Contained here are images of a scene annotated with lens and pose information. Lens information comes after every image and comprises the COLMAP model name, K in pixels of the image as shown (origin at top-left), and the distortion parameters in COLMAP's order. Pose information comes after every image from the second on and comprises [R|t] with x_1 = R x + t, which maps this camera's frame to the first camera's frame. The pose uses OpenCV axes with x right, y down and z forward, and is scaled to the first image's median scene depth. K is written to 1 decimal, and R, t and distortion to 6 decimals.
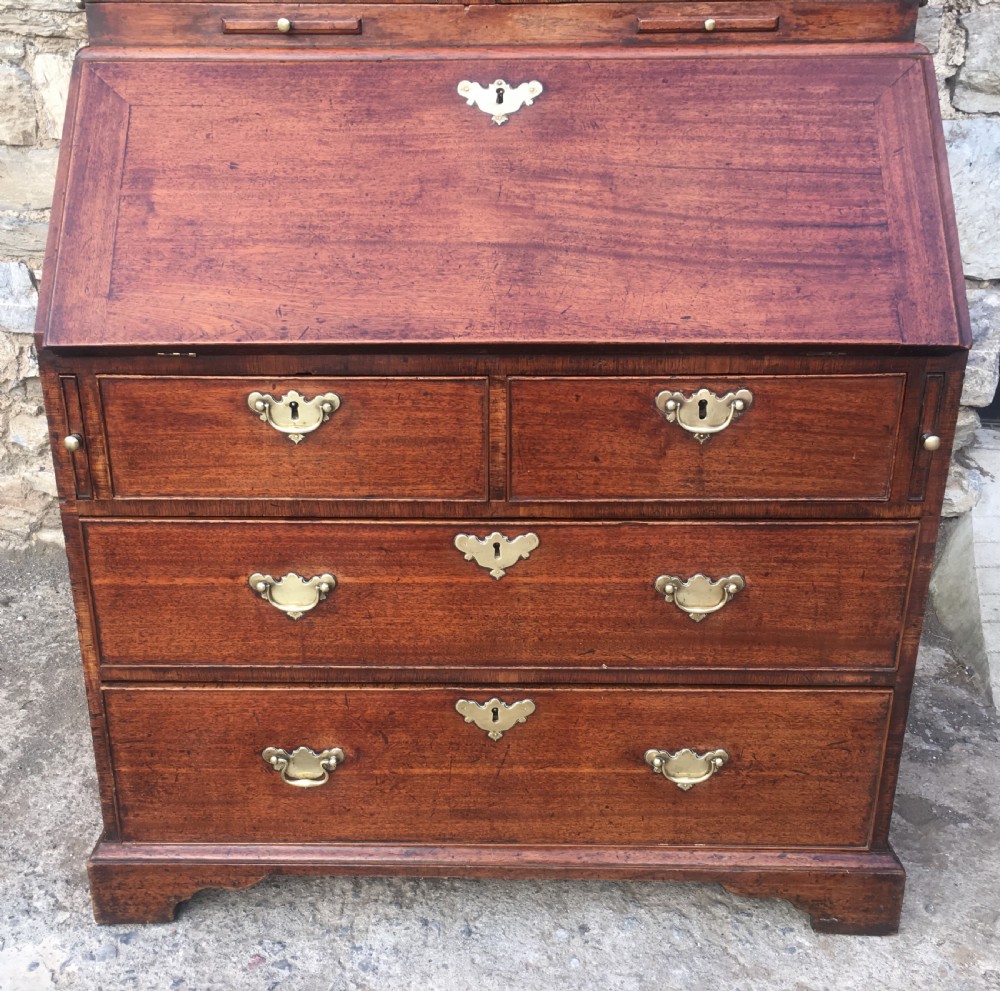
lens RADIAL K [[1133.8, 0, 460.4], [0, 1133.8, 498.9], [0, 0, 1]] dist [0.045116, 0.000000]
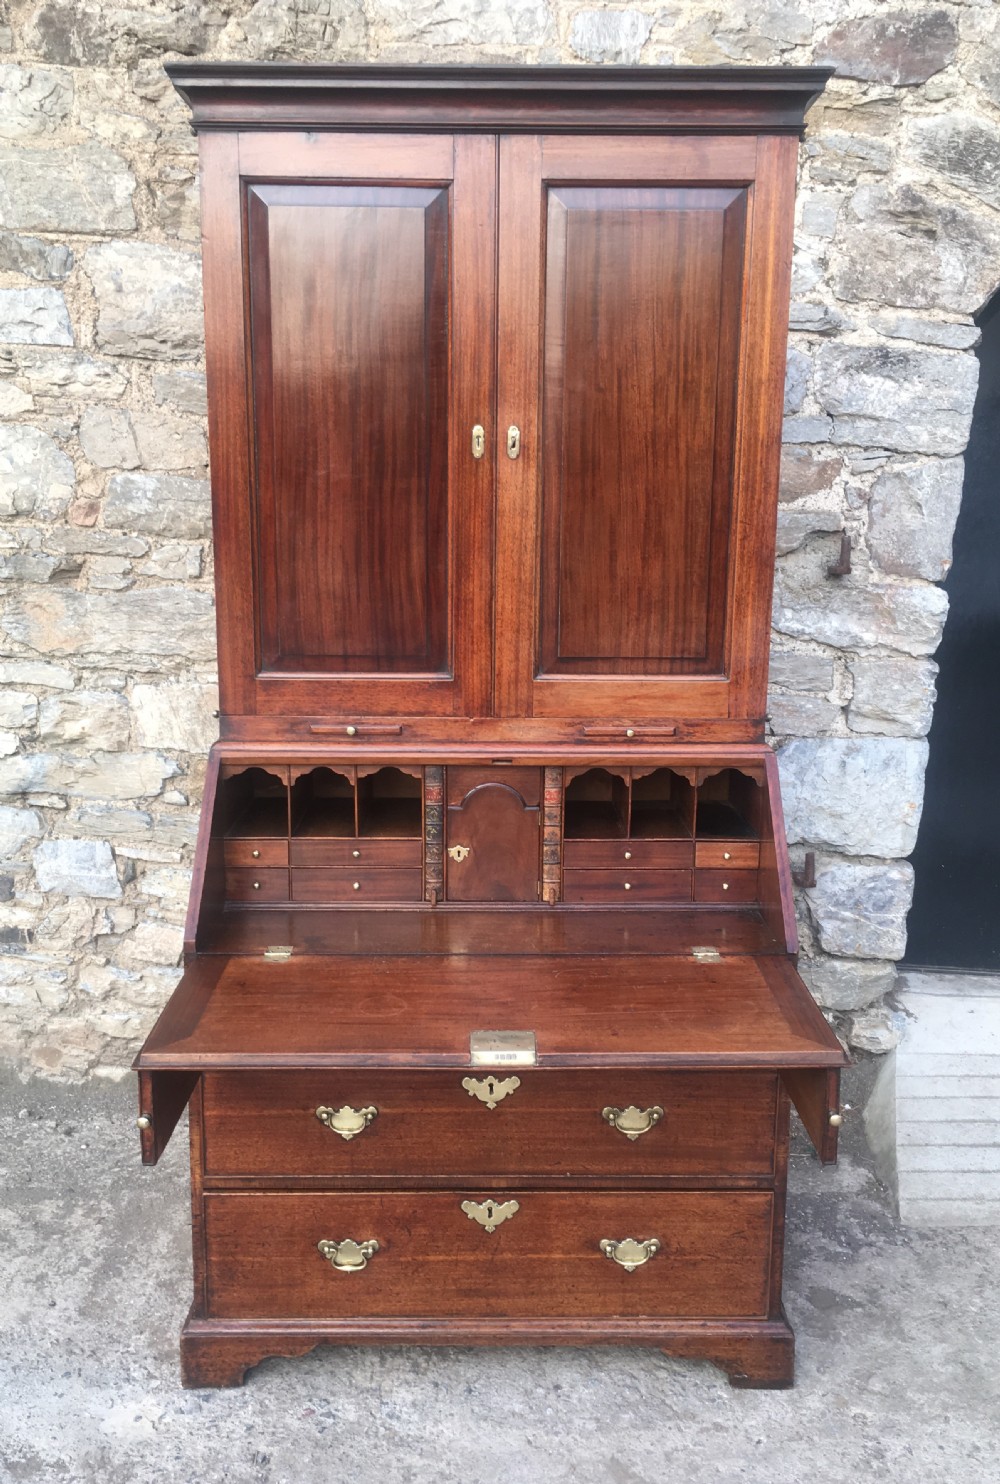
lens RADIAL K [[1320.9, 0, 503.0], [0, 1320.9, 742.0], [0, 0, 1]] dist [0.036360, -0.001137]
pose [[0.999523, 0.005762, 0.030334, -0.005983], [0.000337, 0.980341, -0.197313, -0.053293], [-0.030875, 0.197229, 0.979871, -0.713302]]
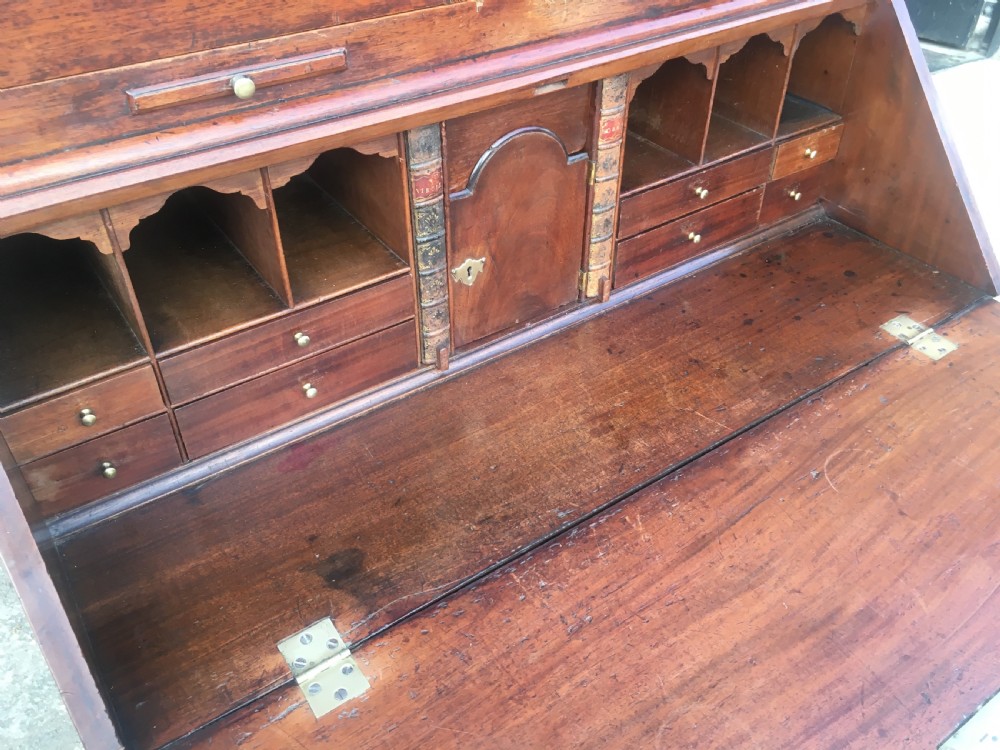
lens RADIAL K [[856.4, 0, 500.2], [0, 856.4, 376.9], [0, 0, 1]] dist [0.070812, -0.092001]
pose [[0.813031, -0.364311, 0.454157, -0.305449], [0.211600, 0.911595, 0.352449, -0.403152], [-0.542408, -0.190452, 0.818243, 0.515506]]
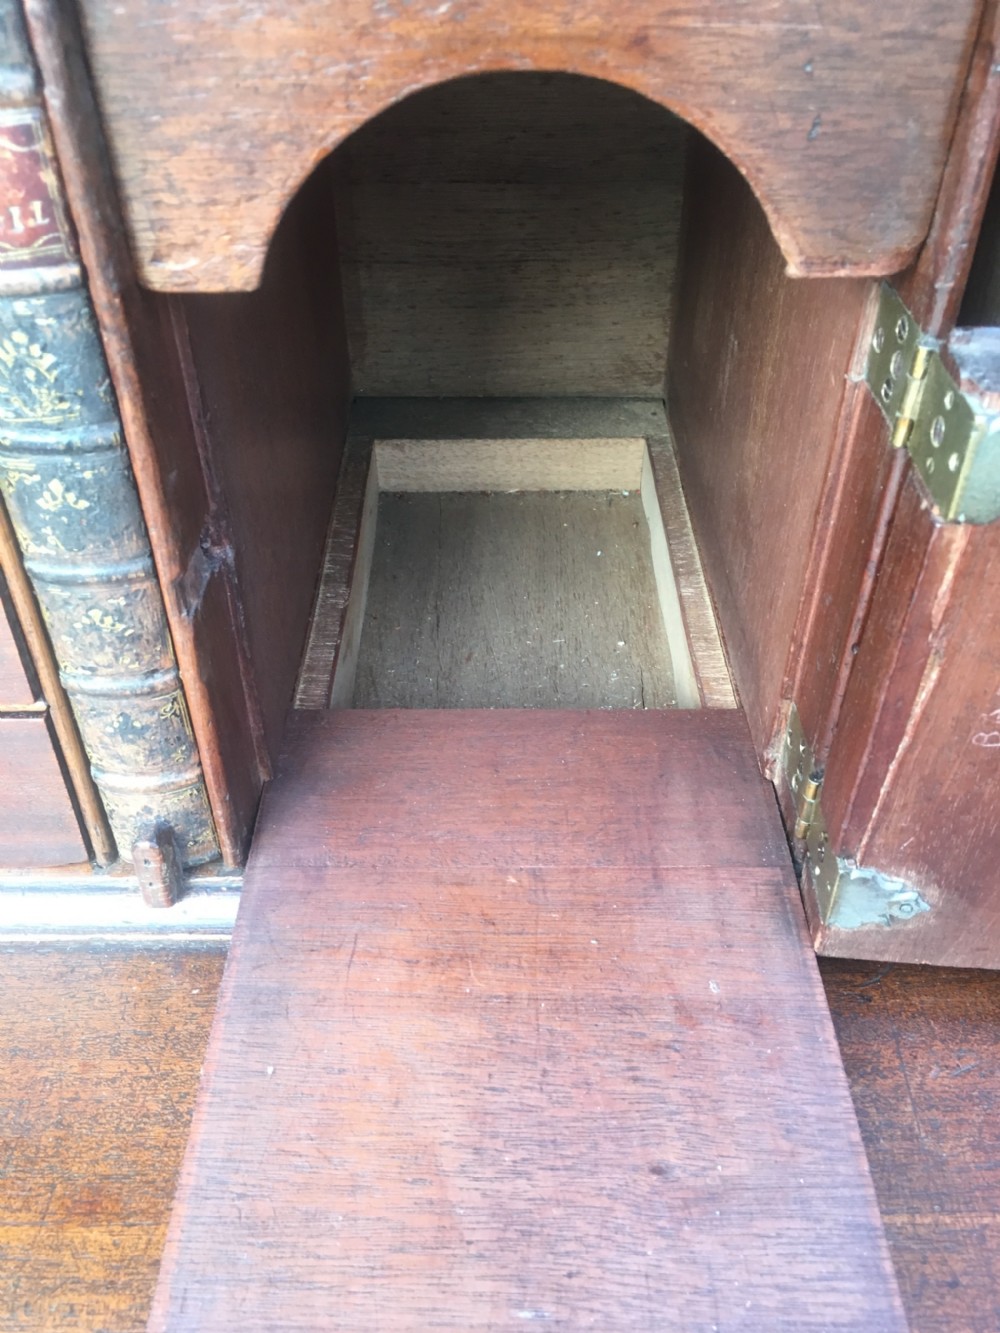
lens RADIAL K [[1141.5, 0, 505.3], [0, 1141.5, 665.3], [0, 0, 1]] dist [0.070812, -0.092001]
pose [[0.999758, -0.010317, 0.019425, 0.027604], [0.004027, 0.954092, 0.299487, -0.315204], [-0.021623, -0.299337, 0.953902, 0.842959]]
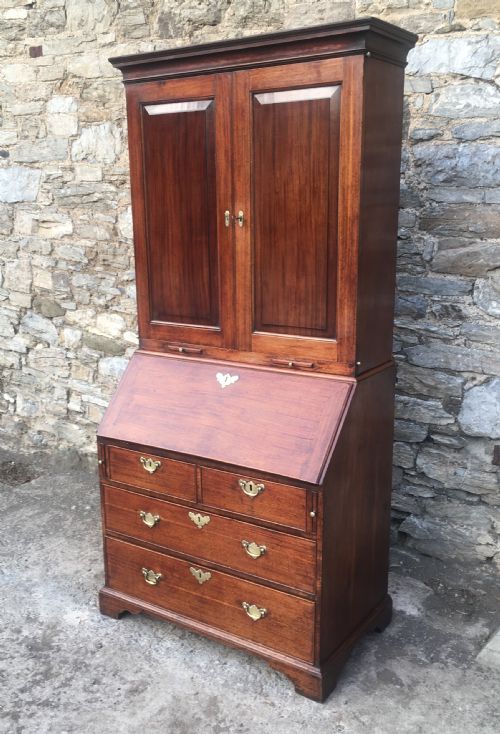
lens RADIAL K [[744.1, 0, 246.0], [0, 744.1, 381.0], [0, 0, 1]] dist [0.047379, 0.000000]
pose [[0.840249, 0.122062, -0.528282, 1.157874], [-0.193240, 0.977766, -0.081437, -0.182326], [0.506596, 0.170513, 0.845154, -0.725529]]
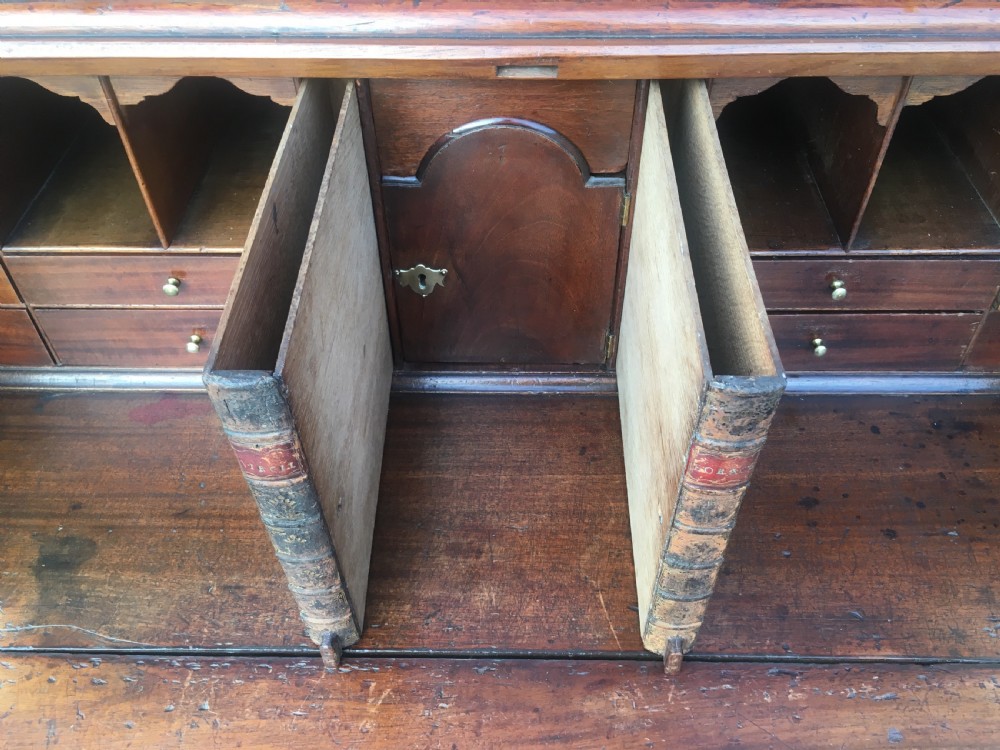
lens RADIAL K [[856.4, 0, 501.5], [0, 856.4, 376.6], [0, 0, 1]] dist [0.070812, -0.092001]
pose [[0.999976, -0.003610, -0.005849, 0.036481], [0.005655, 0.915725, 0.401766, -0.399528], [0.003905, -0.401790, 0.915724, 0.596392]]
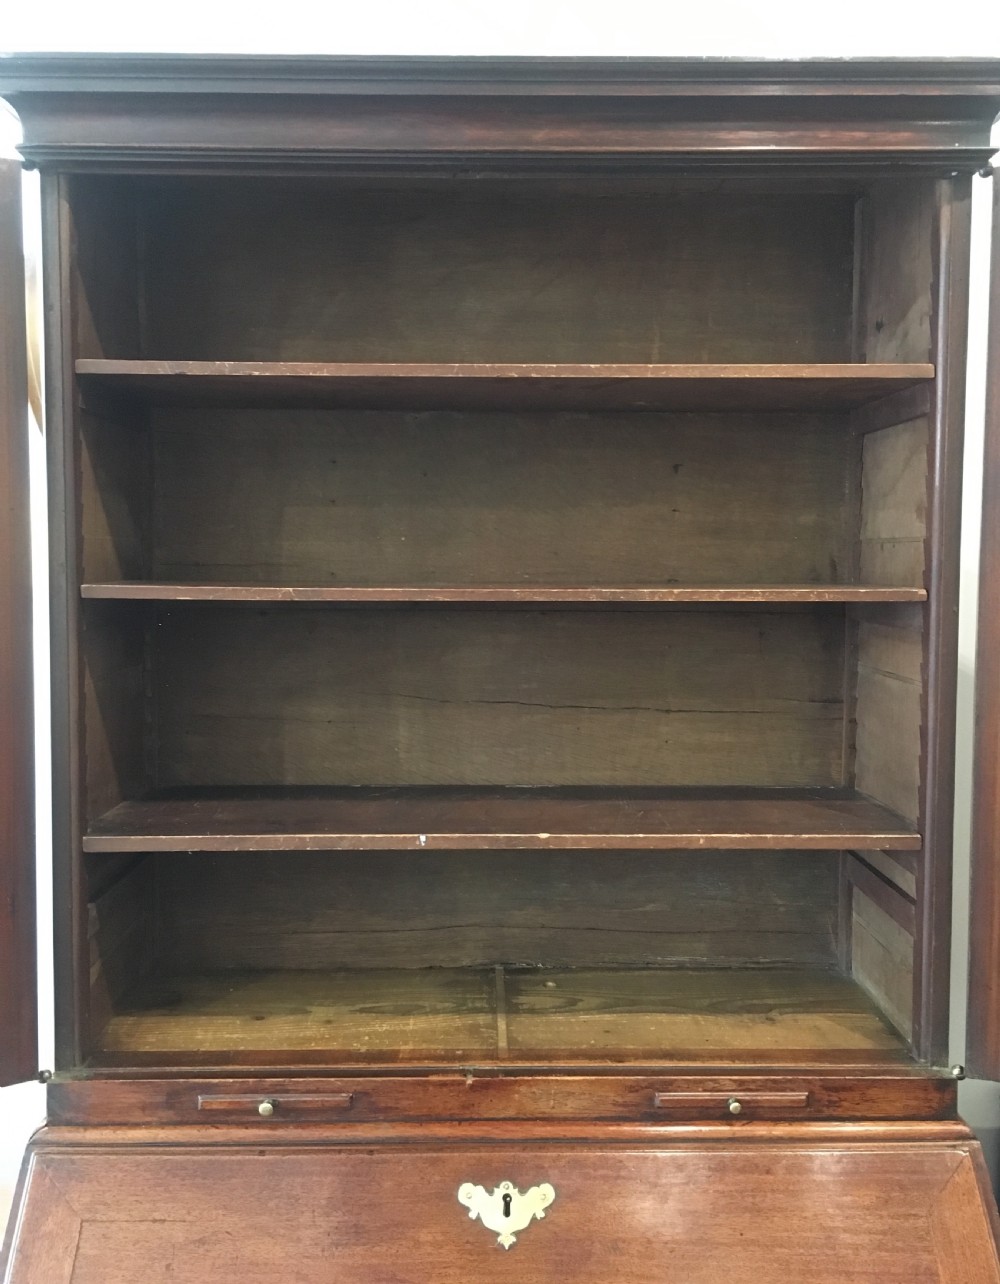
lens RADIAL K [[1118.3, 0, 497.7], [0, 1118.3, 631.6], [0, 0, 1]] dist [0.083046, -0.100657]
pose [[0.999439, 0.003190, 0.033326, -0.003030], [0.007578, 0.948057, -0.318010, -0.480562], [-0.032609, 0.318085, 0.947501, 0.027729]]
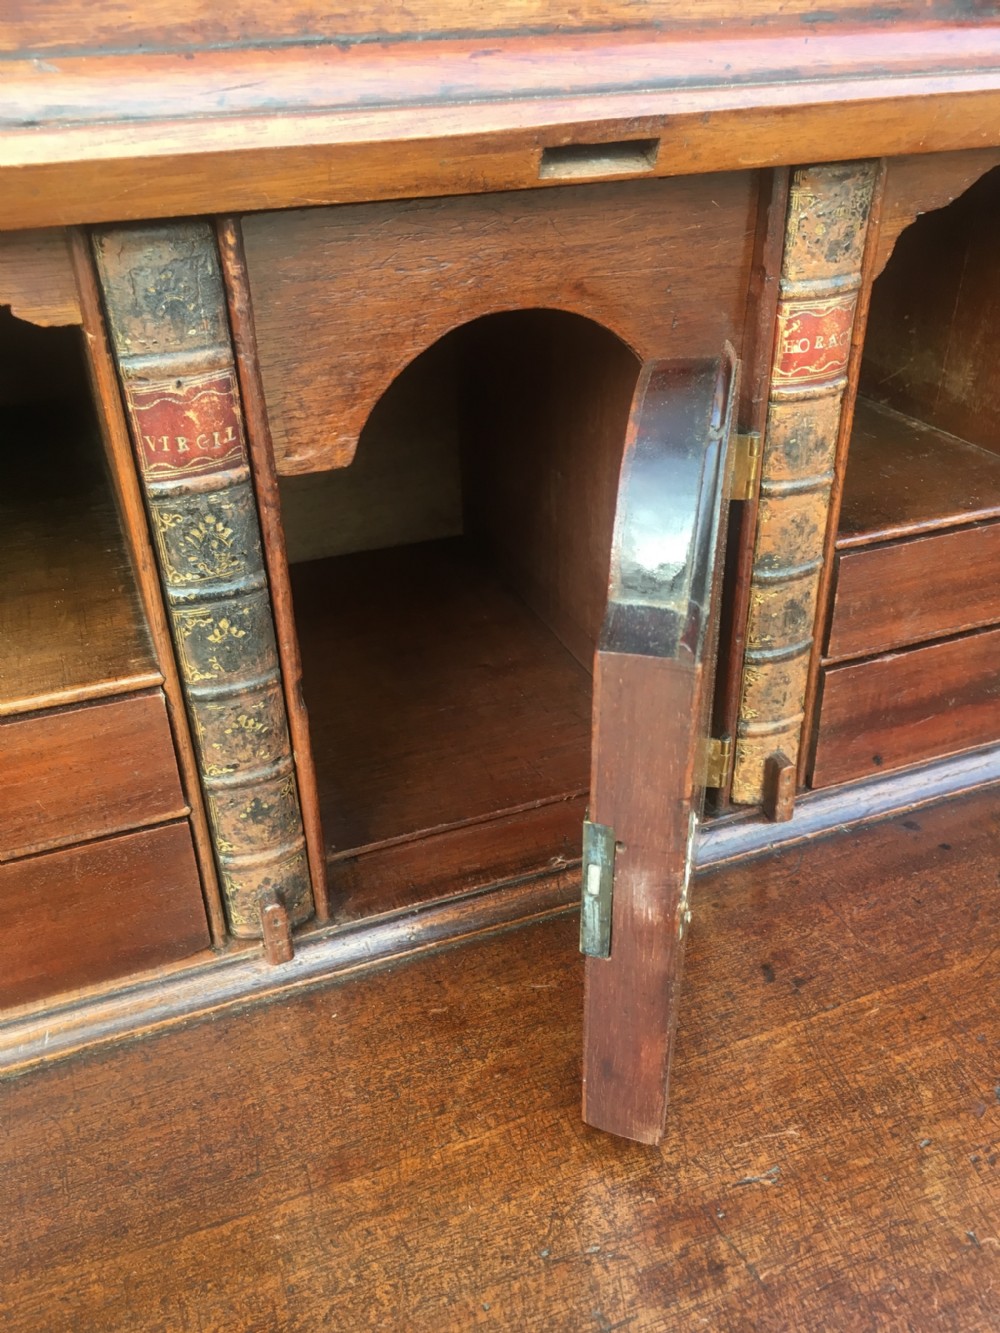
lens RADIAL K [[1141.5, 0, 499.2], [0, 1141.5, 663.9], [0, 0, 1]] dist [0.070812, -0.092001]
pose [[0.926690, -0.206650, 0.313912, -0.070371], [0.159358, 0.972513, 0.169776, -0.312227], [-0.340368, -0.107306, 0.934149, 0.765761]]
